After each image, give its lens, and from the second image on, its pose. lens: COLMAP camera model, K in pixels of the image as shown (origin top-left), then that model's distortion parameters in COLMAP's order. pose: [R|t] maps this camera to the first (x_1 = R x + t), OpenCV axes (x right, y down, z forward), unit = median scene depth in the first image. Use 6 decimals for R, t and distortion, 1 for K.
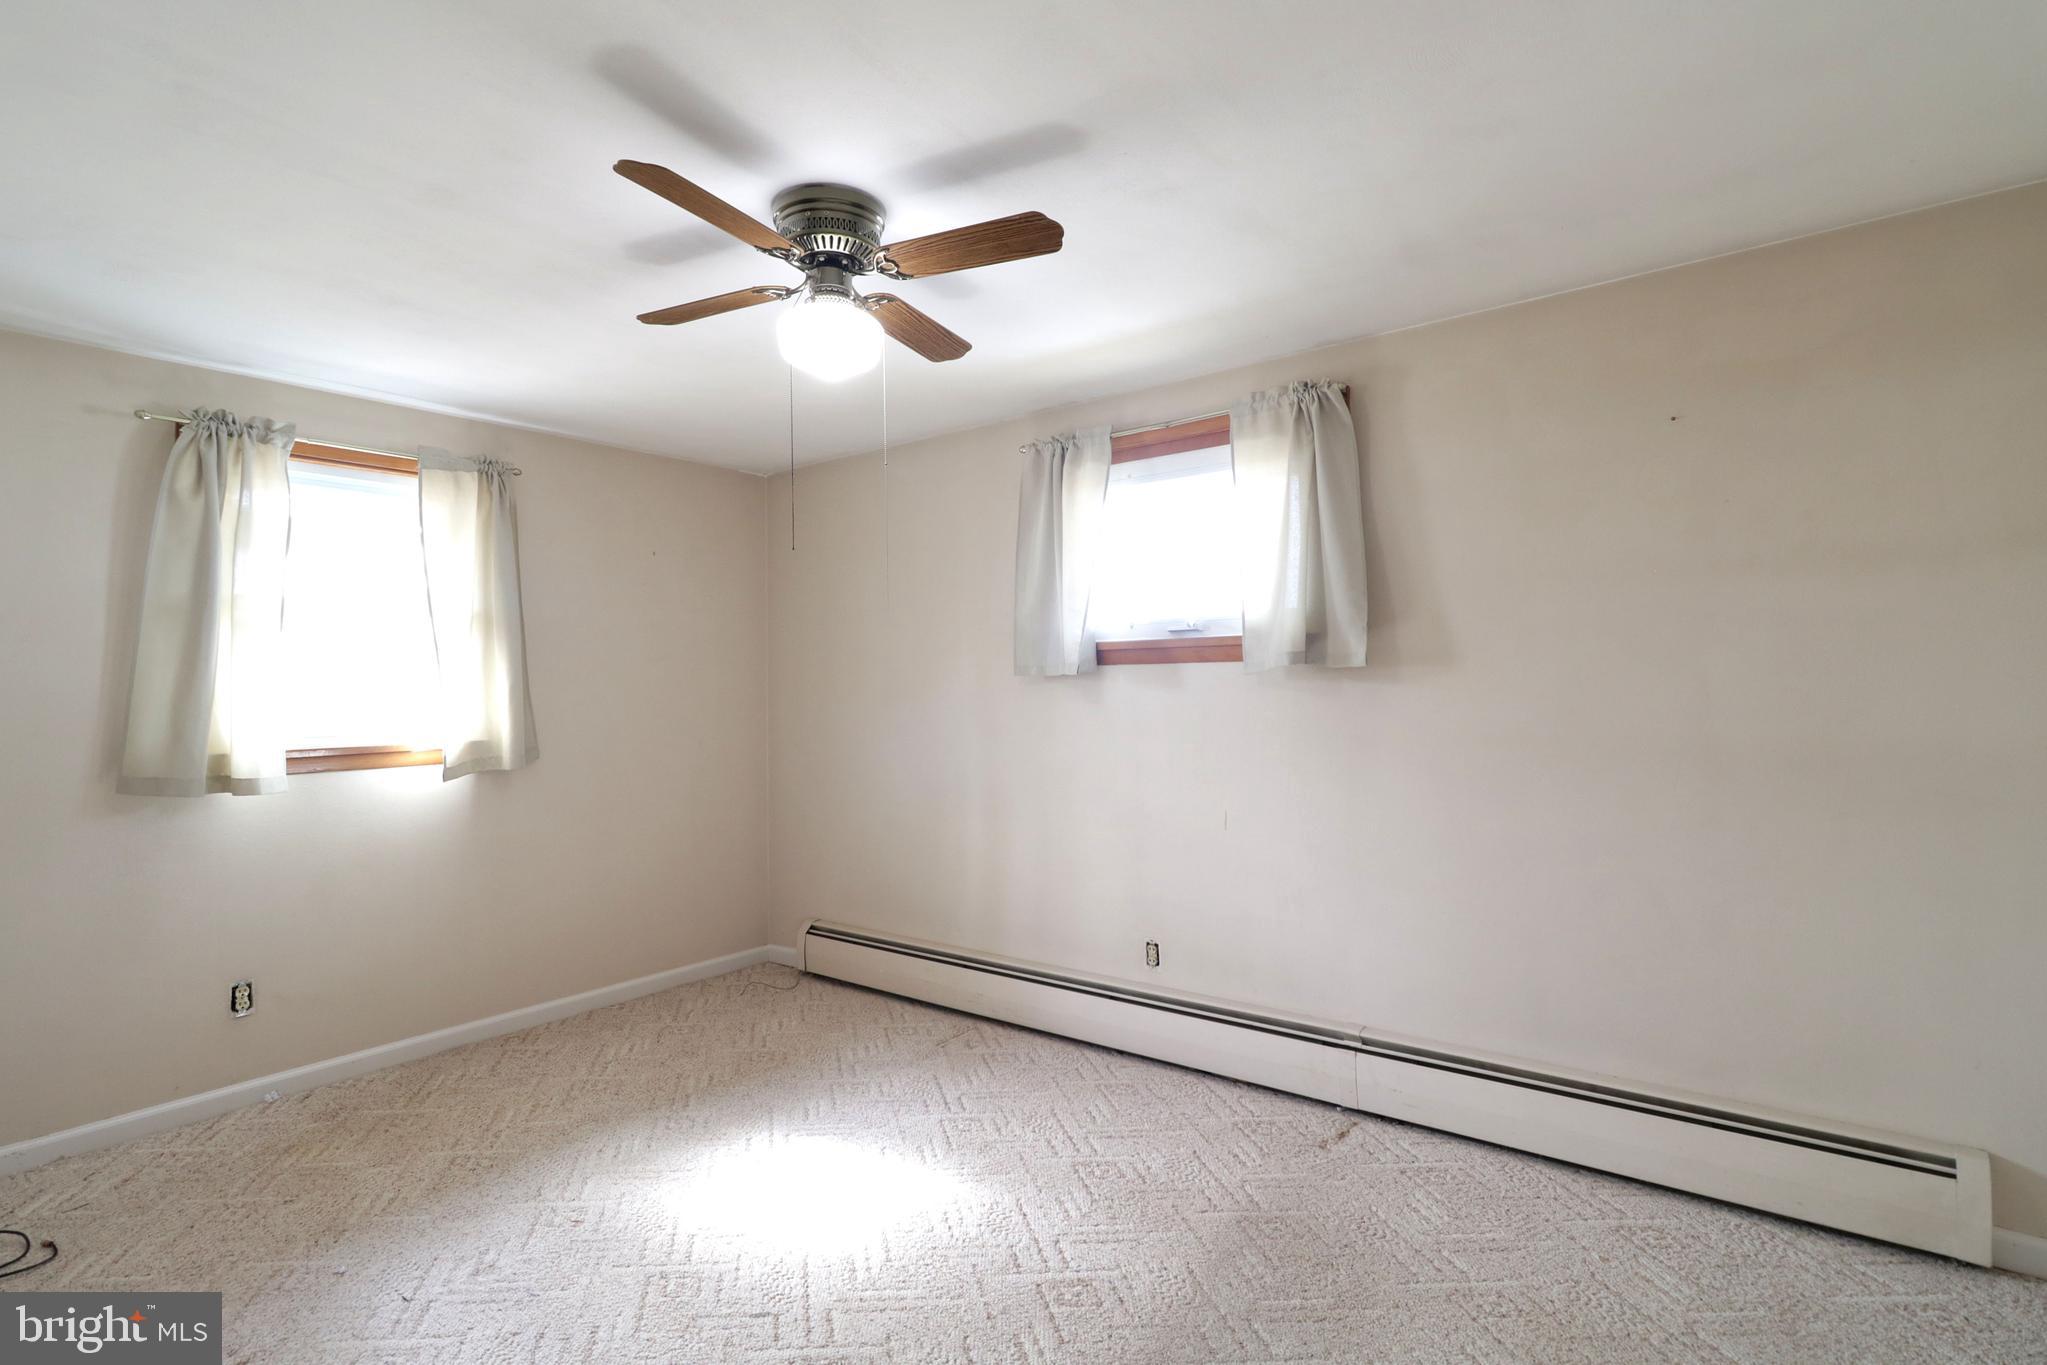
lens RADIAL K [[967.9, 0, 1030.6], [0, 967.9, 668.4], [0, 0, 1]] dist [0.006607, 0.000181]
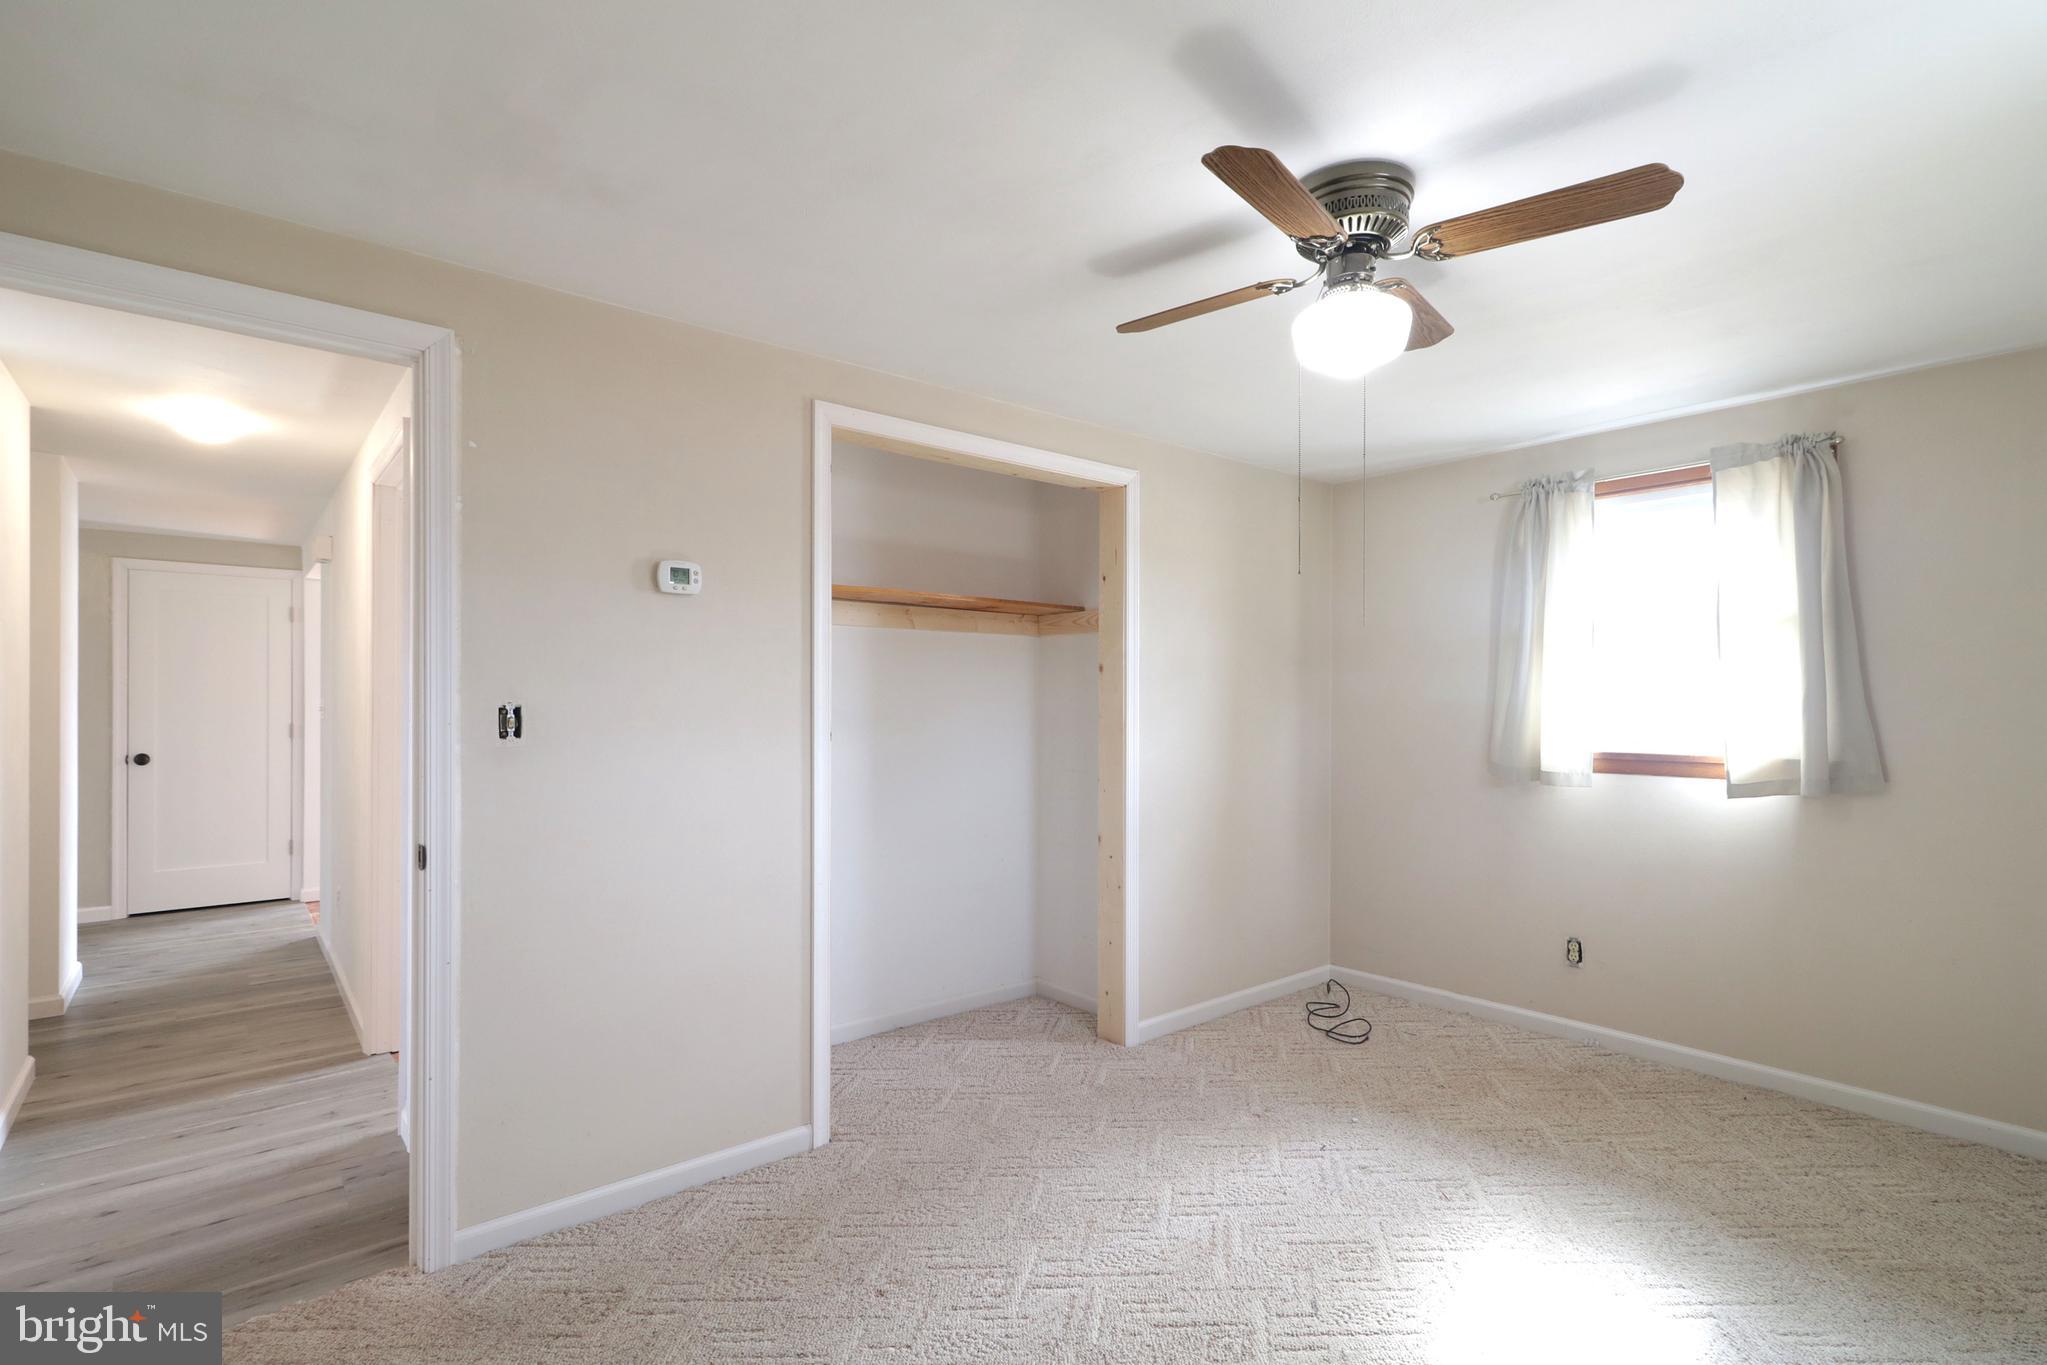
lens RADIAL K [[967.9, 0, 1030.6], [0, 967.9, 702.5], [0, 0, 1]] dist [0.006607, 0.000181]
pose [[-0.188910, 0.023630, -0.981710, 0.505064], [0.022329, 0.999555, 0.019763, -0.012718], [0.981741, -0.018187, -0.189353, 0.566696]]
